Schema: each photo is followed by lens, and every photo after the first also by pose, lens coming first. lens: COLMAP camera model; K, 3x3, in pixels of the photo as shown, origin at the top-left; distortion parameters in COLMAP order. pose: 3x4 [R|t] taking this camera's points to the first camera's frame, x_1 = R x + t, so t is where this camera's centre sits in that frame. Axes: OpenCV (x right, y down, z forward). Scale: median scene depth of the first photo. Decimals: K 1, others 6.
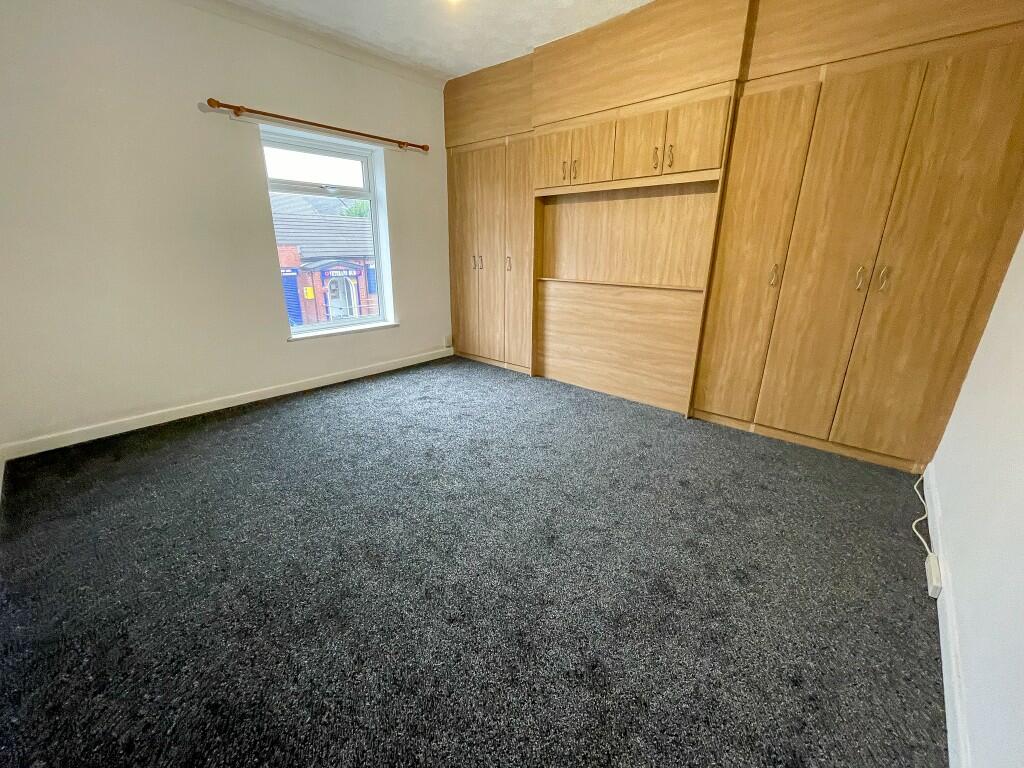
lens RADIAL K [[412.1, 0, 513.4], [0, 412.1, 381.4], [0, 0, 1]] dist [-0.002528, 0.000360]
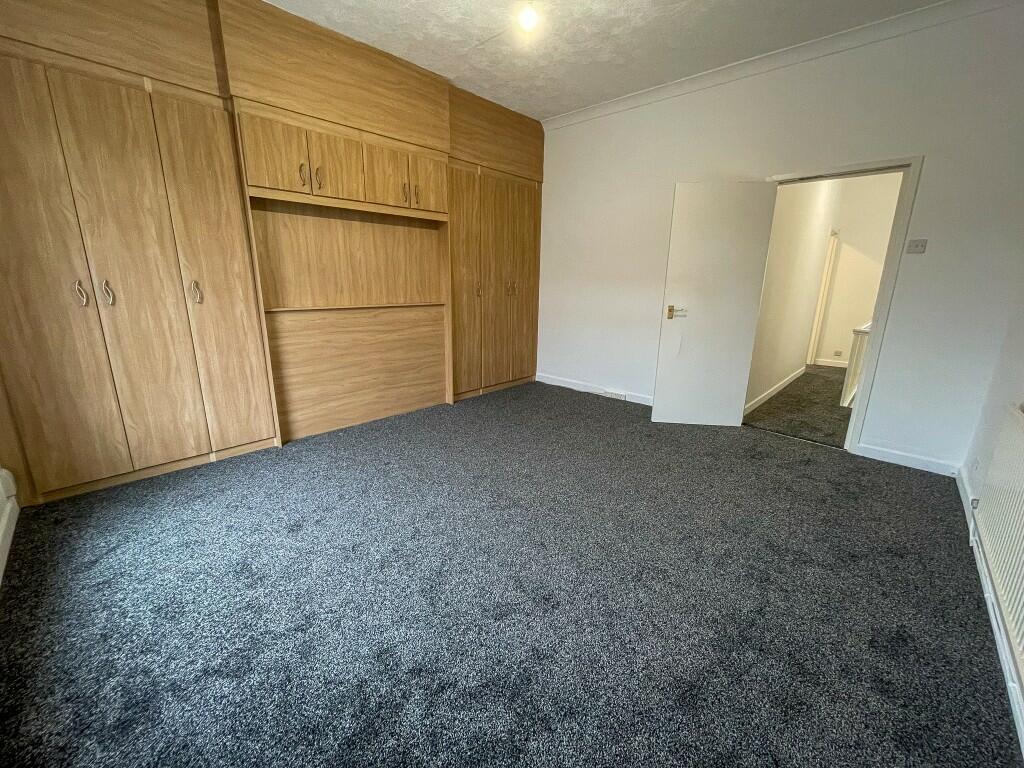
lens RADIAL K [[412.1, 0, 517.2], [0, 412.1, 379.1], [0, 0, 1]] dist [-0.002528, 0.000360]
pose [[0.040053, -0.250481, 0.967293, -0.717639], [0.286614, 0.930269, 0.229025, -0.197508], [-0.957209, 0.268067, 0.109051, 0.597153]]
